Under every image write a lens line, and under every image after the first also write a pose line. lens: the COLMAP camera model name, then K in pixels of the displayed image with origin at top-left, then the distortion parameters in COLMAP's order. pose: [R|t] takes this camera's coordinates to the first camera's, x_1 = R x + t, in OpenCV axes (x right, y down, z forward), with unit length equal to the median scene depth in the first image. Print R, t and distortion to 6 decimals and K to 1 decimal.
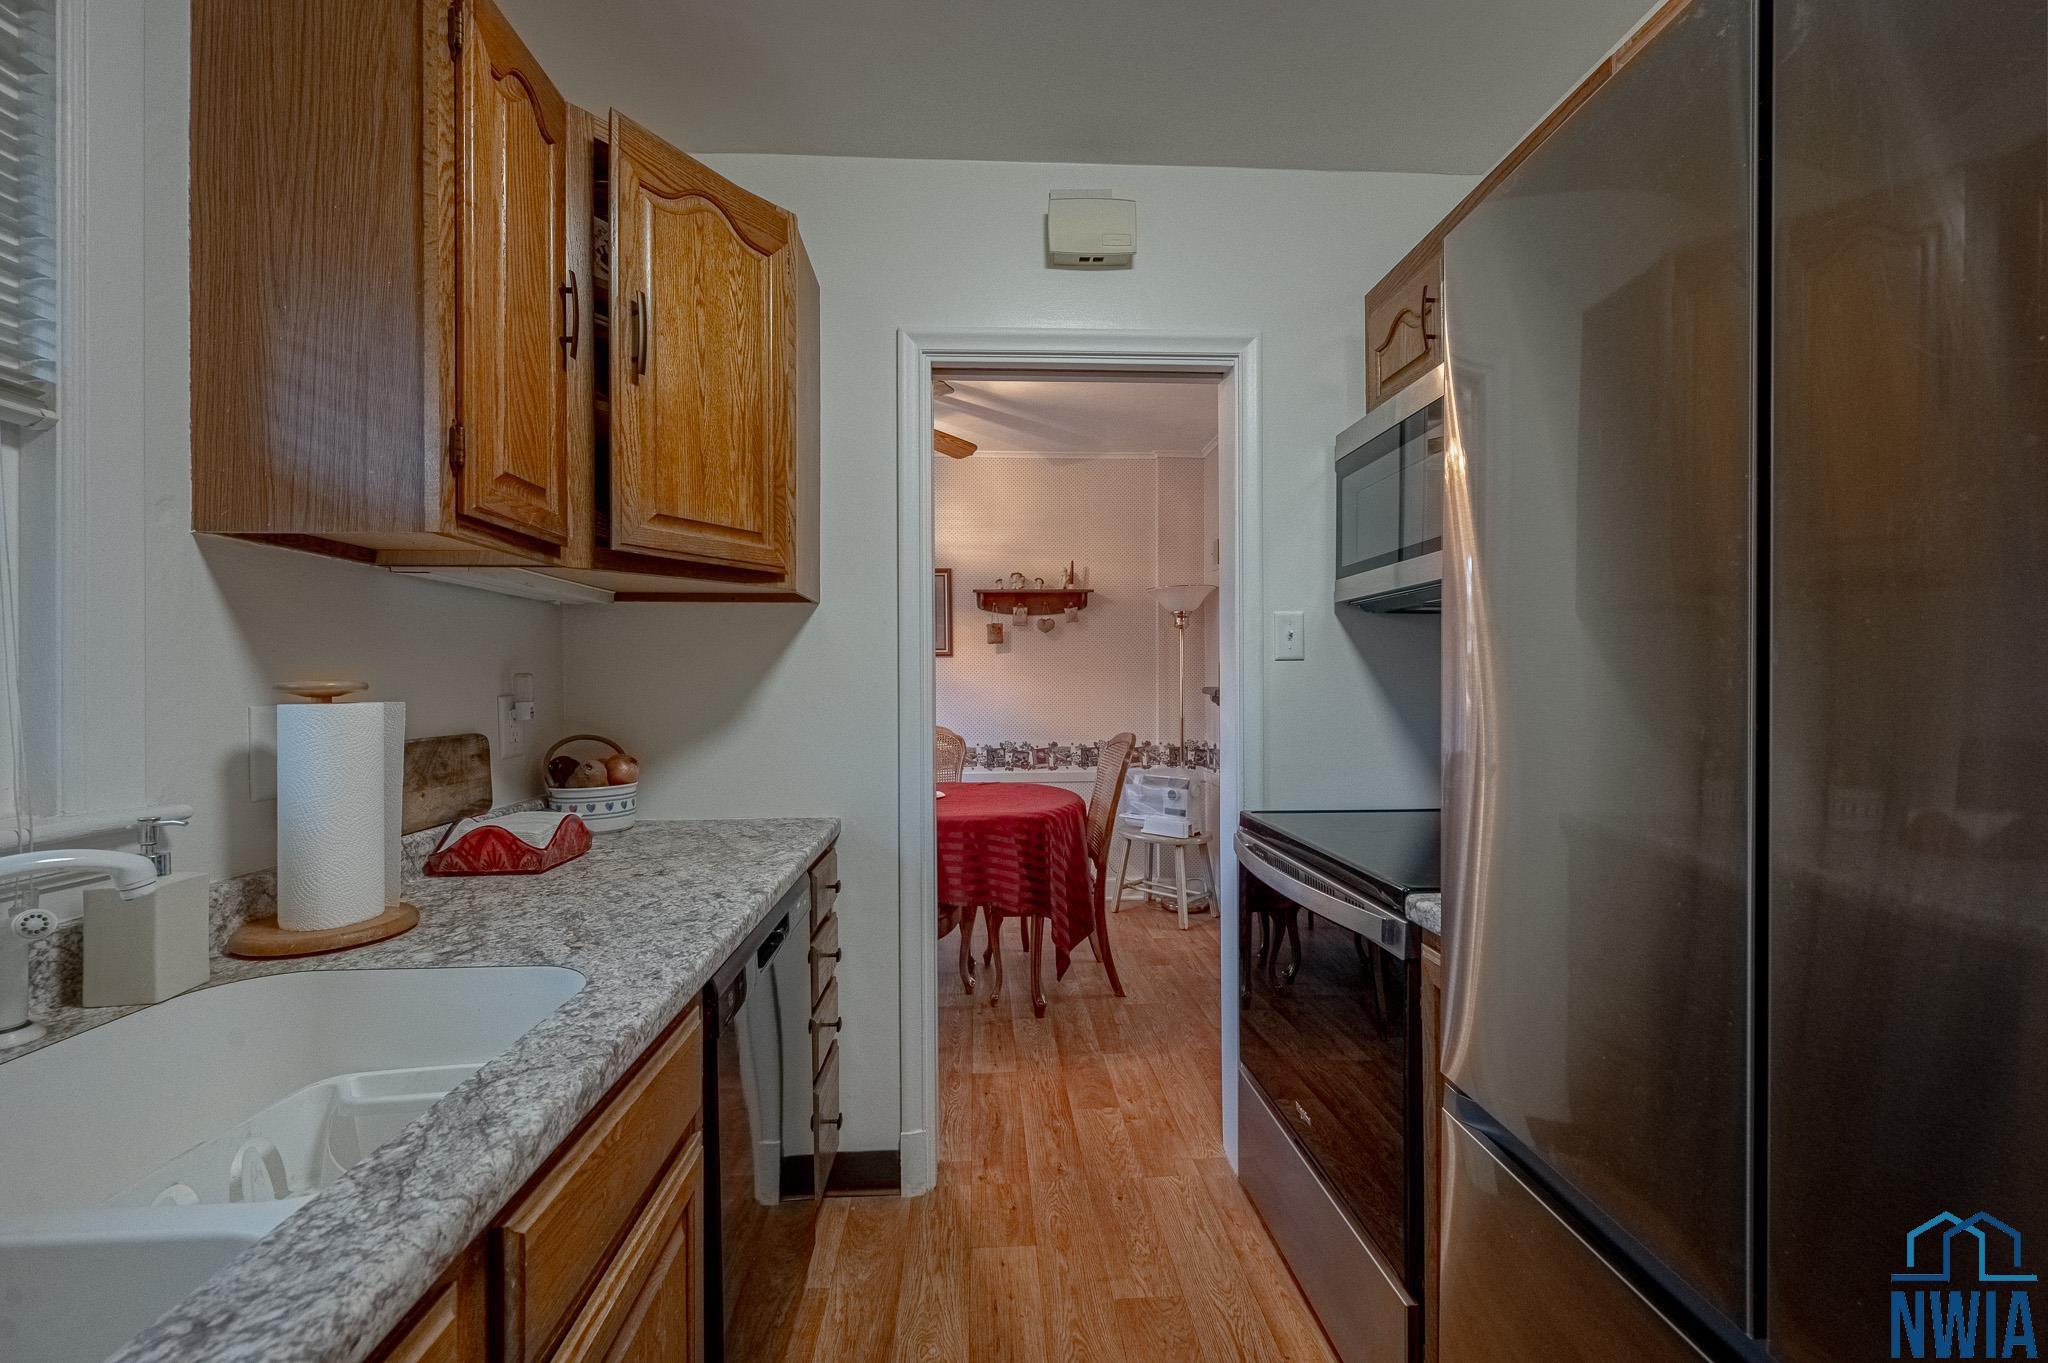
lens RADIAL K [[806.7, 0, 1024.0], [0, 806.7, 681.5], [0, 0, 1]] dist [-0.001961, 0.000474]
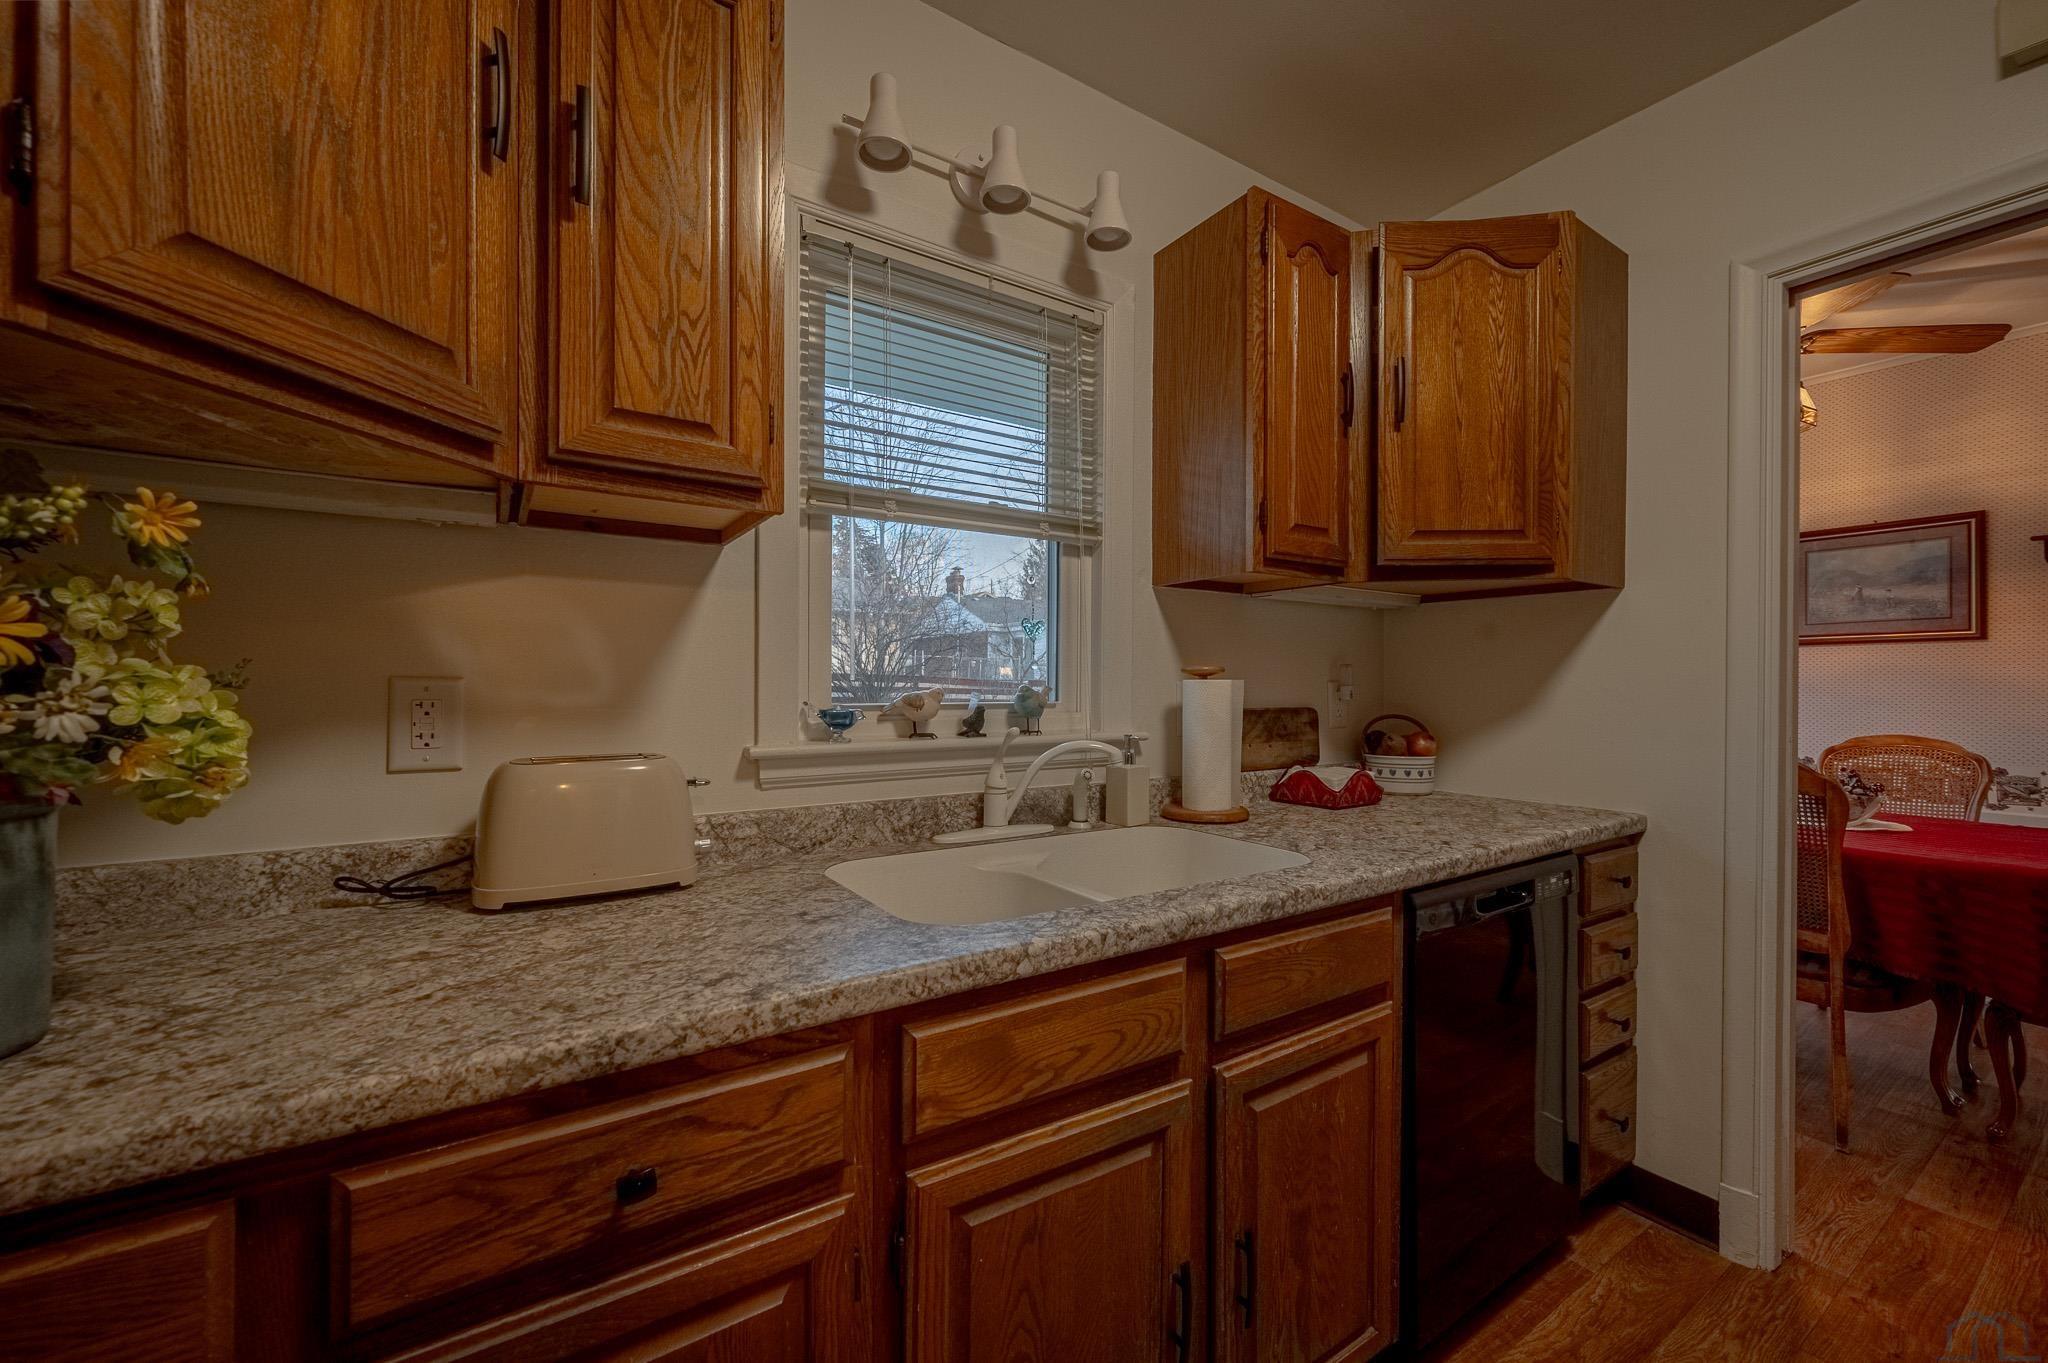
lens RADIAL K [[811.6, 0, 1027.9], [0, 811.6, 690.3], [0, 0, 1]] dist [-0.000098, 0.000169]
pose [[0.502234, 0.011544, -0.864655, 0.322168], [-0.004001, 0.999931, 0.011026, 0.024282], [0.864723, -0.002078, 0.502245, -0.135455]]
